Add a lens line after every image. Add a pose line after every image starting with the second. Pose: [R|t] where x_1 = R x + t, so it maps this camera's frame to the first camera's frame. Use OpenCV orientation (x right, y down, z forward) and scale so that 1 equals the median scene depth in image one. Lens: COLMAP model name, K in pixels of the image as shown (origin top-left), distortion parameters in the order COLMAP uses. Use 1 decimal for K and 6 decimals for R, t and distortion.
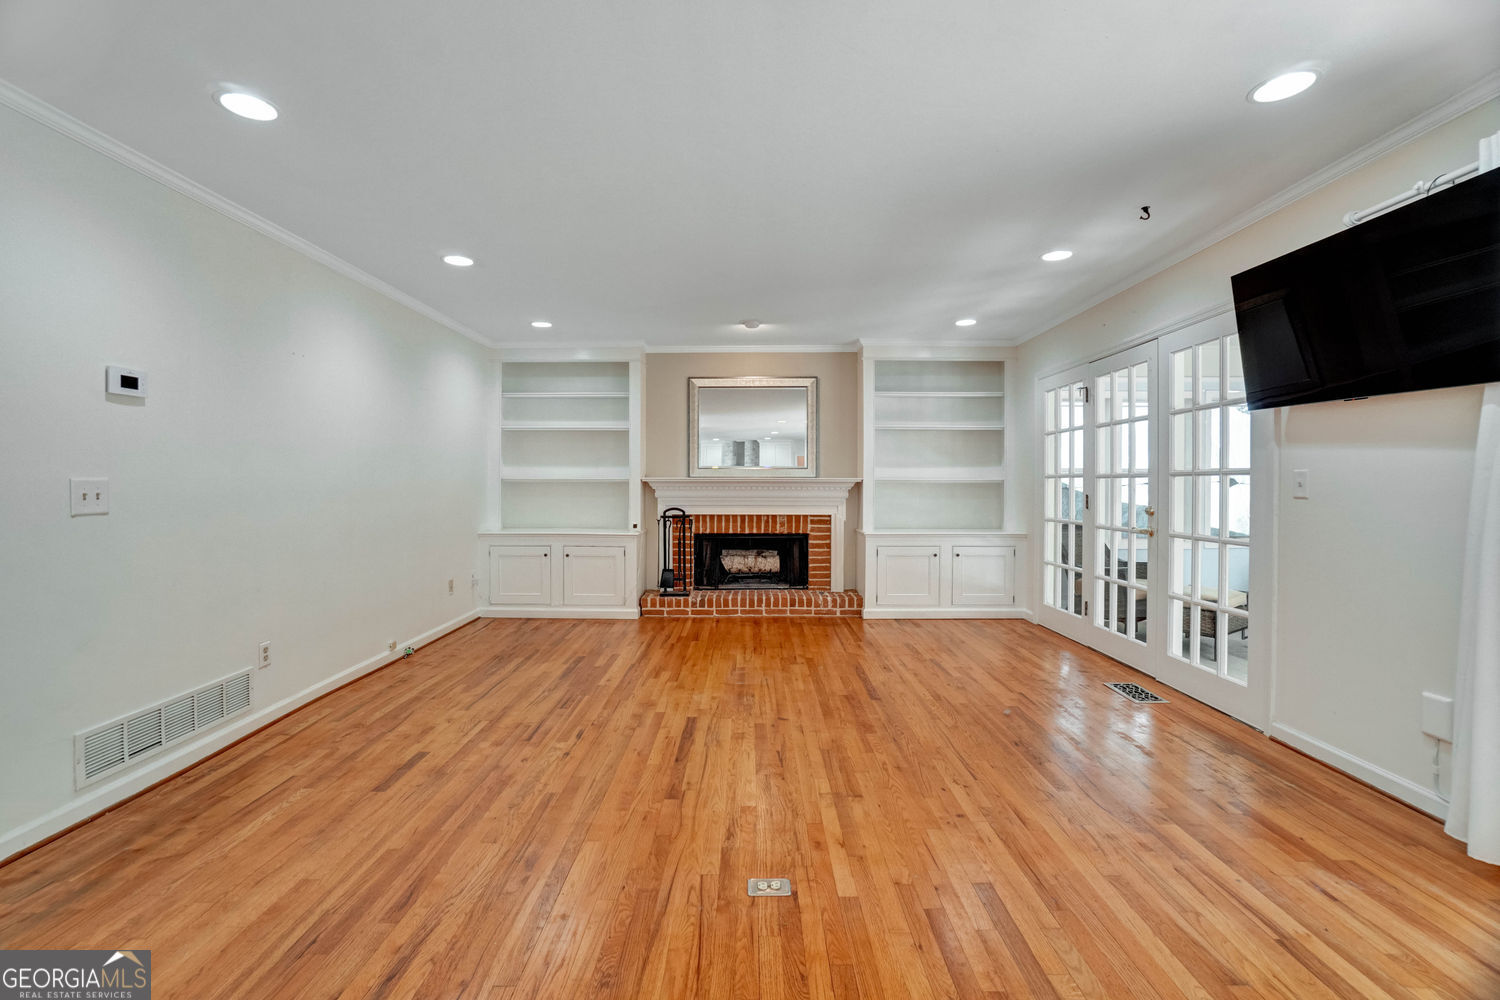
lens RADIAL K [[671.2, 0, 740.4], [0, 671.2, 493.0], [0, 0, 1]] dist [-0.051255, 0.024869]
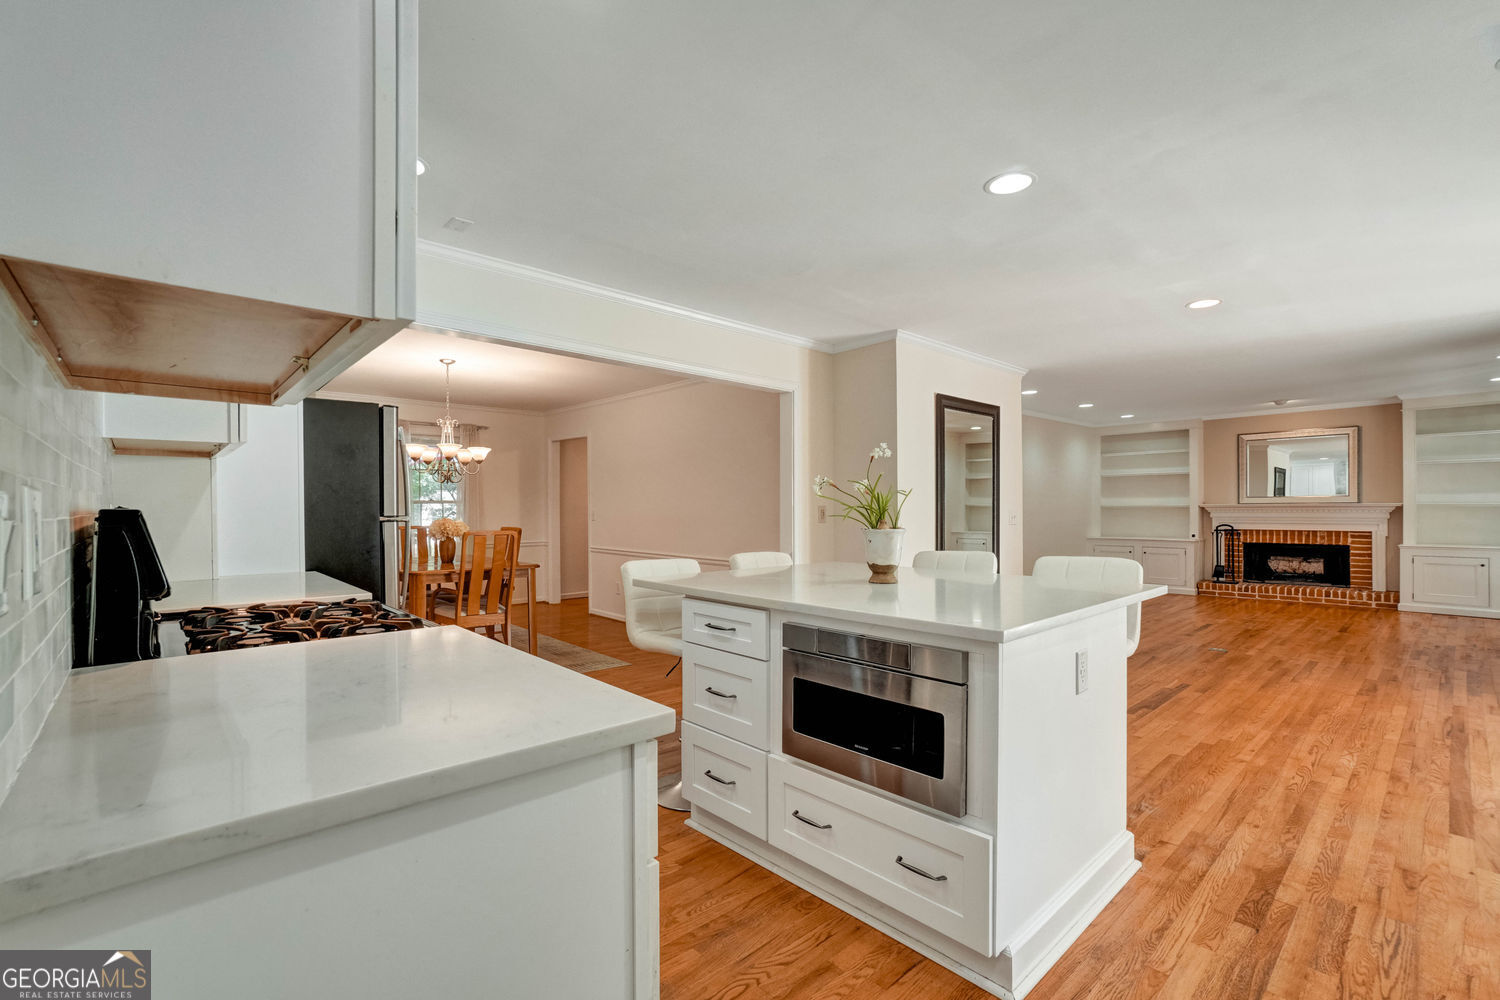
lens RADIAL K [[652.0, 0, 753.9], [0, 652.0, 510.1], [0, 0, 1]] dist [-0.046896, 0.028199]
pose [[0.688478, -0.003469, -0.725249, 0.218065], [-0.006422, 0.999920, -0.010879, 0.012859], [0.725229, 0.012148, 0.688401, -0.753397]]
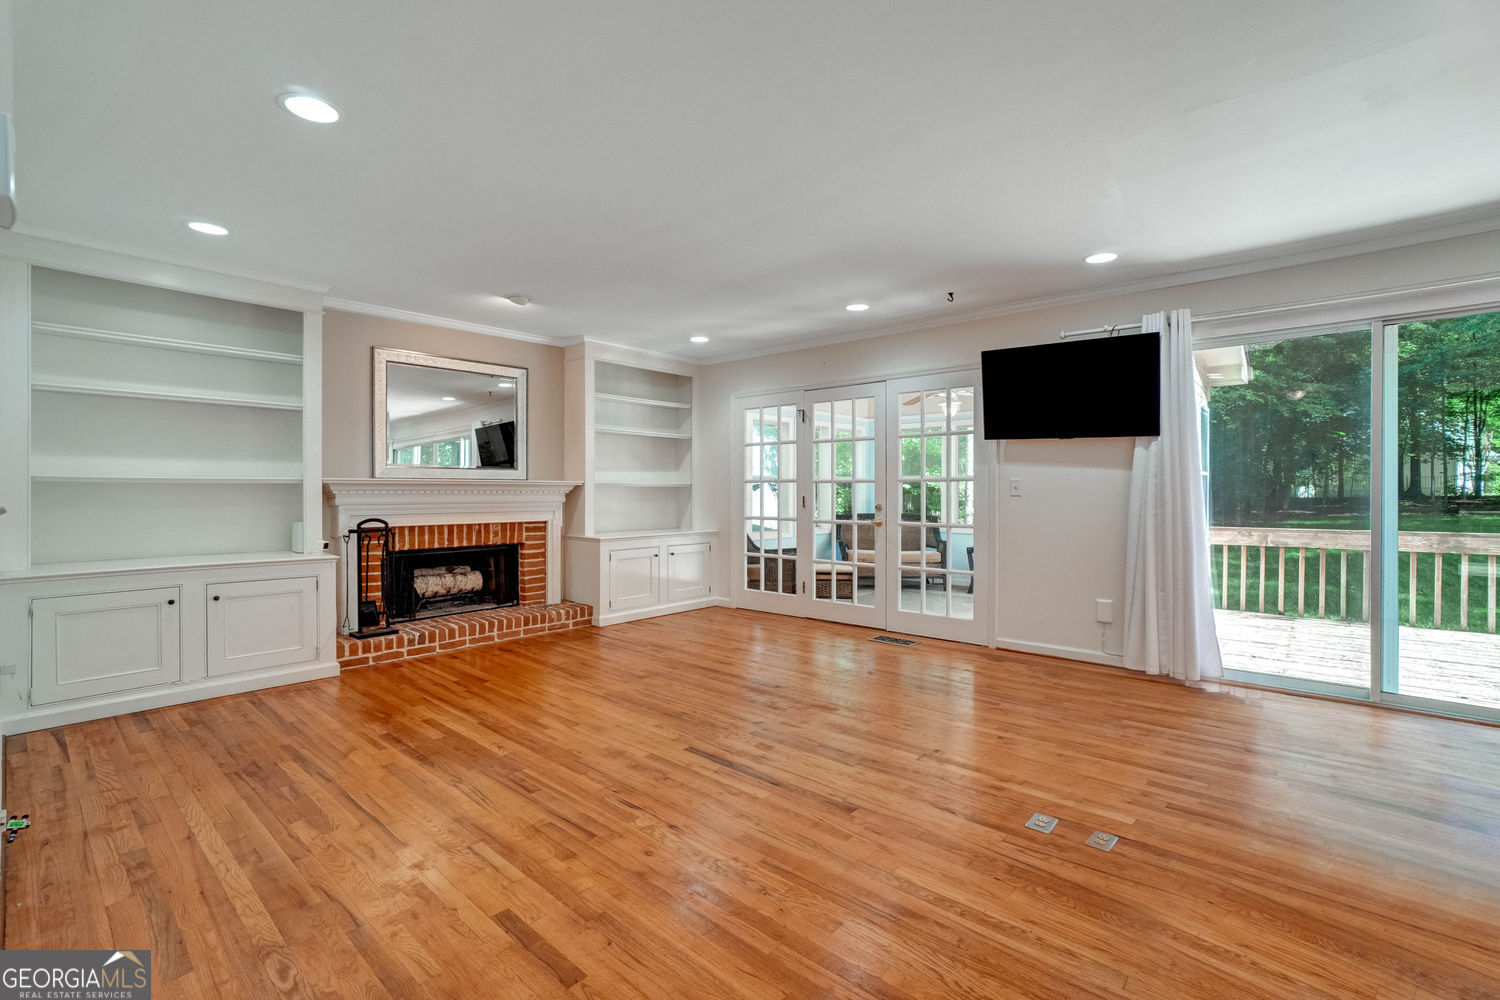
lens RADIAL K [[671.2, 0, 740.4], [0, 671.2, 493.0], [0, 0, 1]] dist [-0.051255, 0.024869]
pose [[0.651215, -0.003874, 0.758883, -0.402139], [0.009554, 0.999950, -0.003094, -0.000356], [-0.758833, 0.009265, 0.651219, 0.210496]]
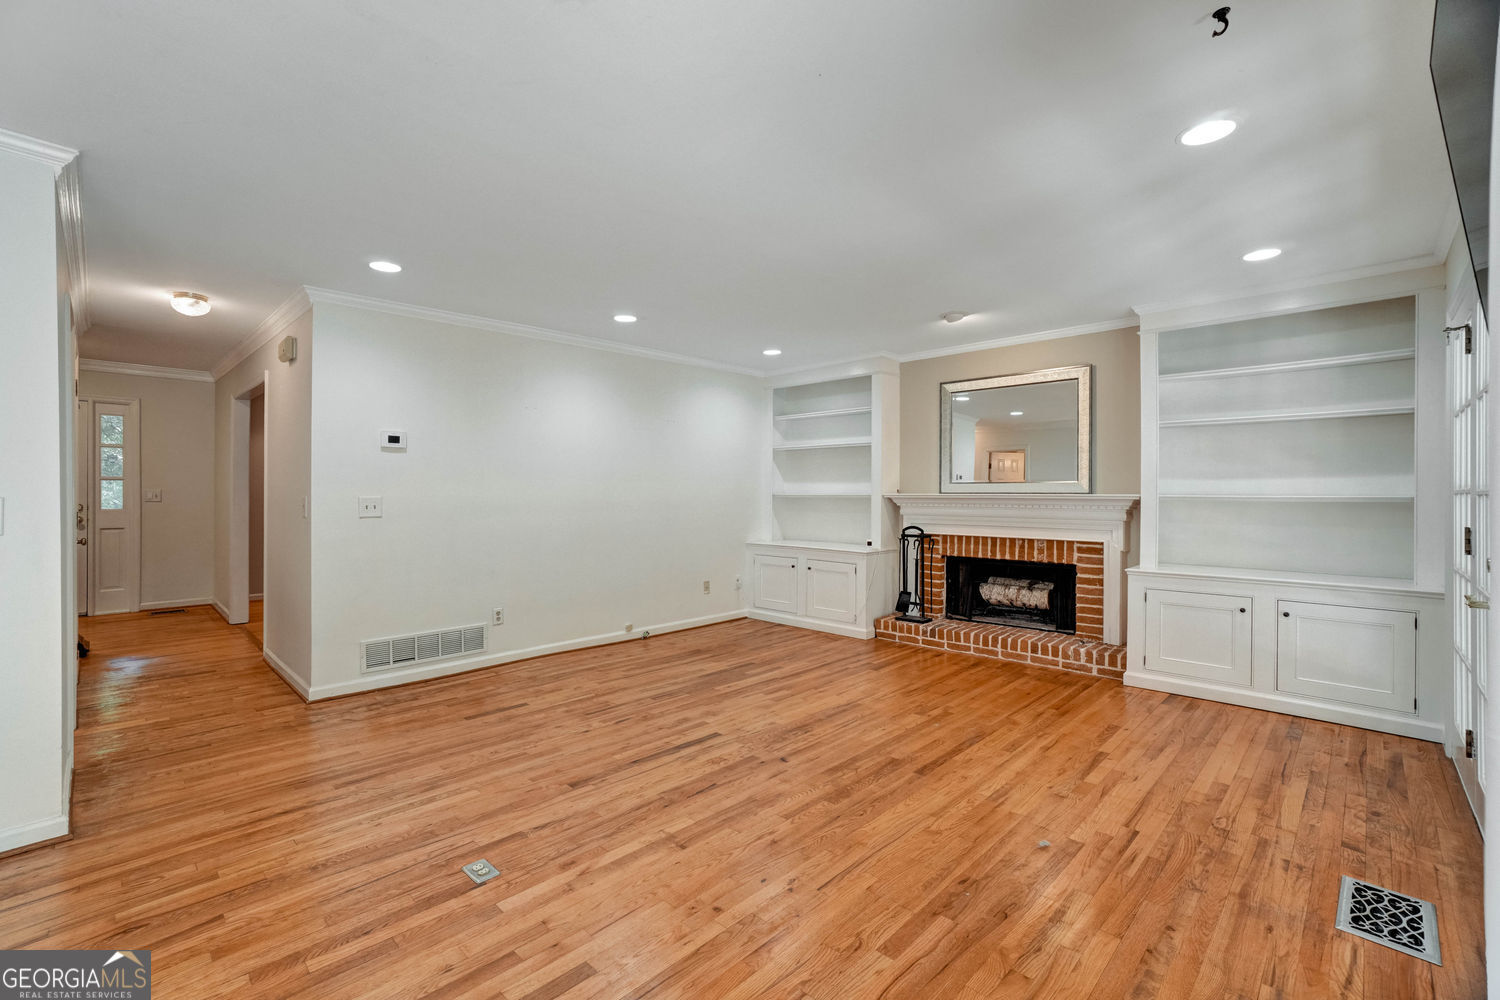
lens RADIAL K [[663.6, 0, 718.7], [0, 663.6, 496.2], [0, 0, 1]] dist [-0.048532, 0.024309]
pose [[0.711024, 0.002467, -0.703163, 0.361066], [-0.012687, 0.999876, -0.009321, -0.007780], [0.703053, 0.015549, 0.710967, 0.164608]]
